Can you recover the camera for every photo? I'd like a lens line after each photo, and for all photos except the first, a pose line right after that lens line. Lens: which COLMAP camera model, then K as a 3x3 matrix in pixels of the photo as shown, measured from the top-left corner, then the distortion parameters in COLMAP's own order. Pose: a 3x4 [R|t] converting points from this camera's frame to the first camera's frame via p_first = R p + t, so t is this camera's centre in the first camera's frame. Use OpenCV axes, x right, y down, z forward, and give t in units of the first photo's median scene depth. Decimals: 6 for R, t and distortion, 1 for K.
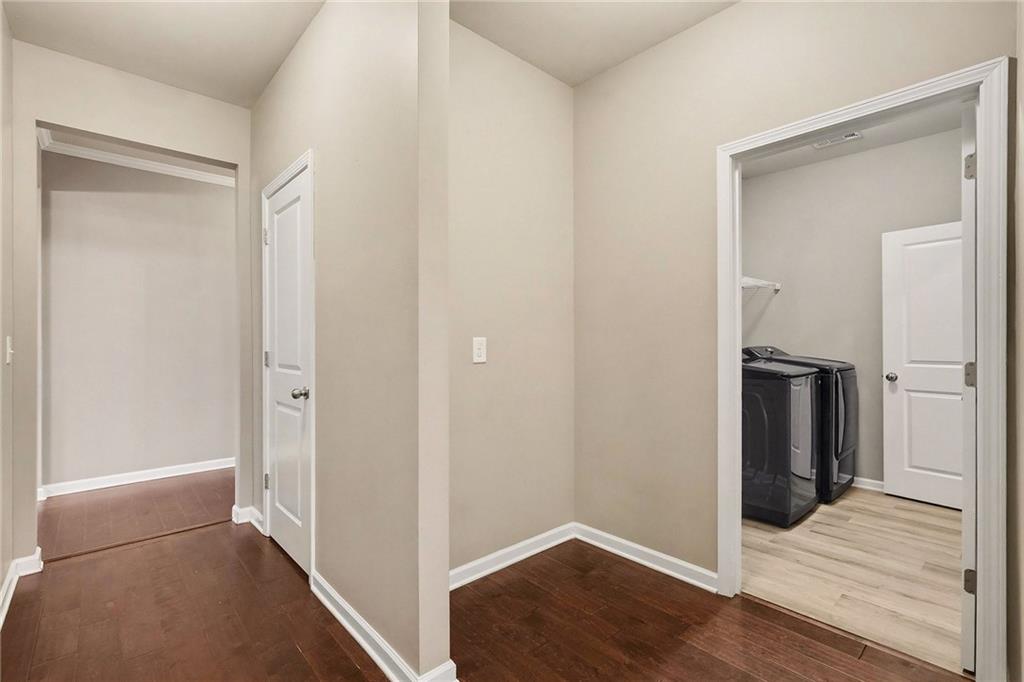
lens RADIAL K [[458.3, 0, 512.0], [0, 458.3, 341.0], [0, 0, 1]] dist [-0.000053, -0.000280]
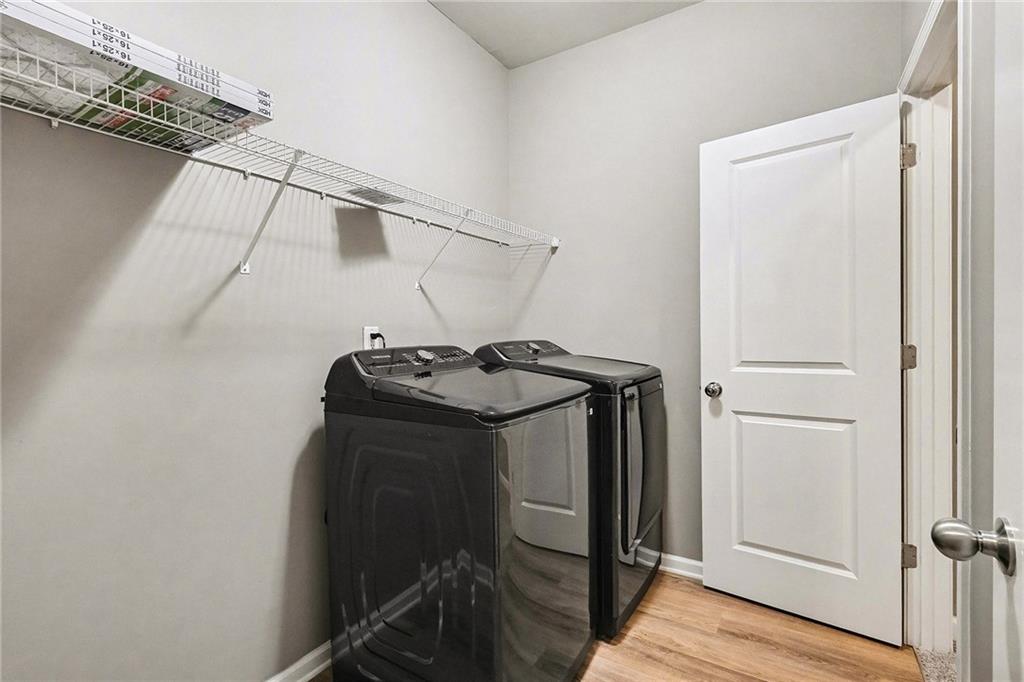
lens RADIAL K [[458.3, 0, 512.0], [0, 458.3, 341.0], [0, 0, 1]] dist [-0.000053, -0.000280]
pose [[0.962019, -0.015812, 0.272525, 0.419163], [0.010279, 0.999711, 0.021718, 0.000361], [-0.272789, -0.018092, 0.961904, 0.504330]]
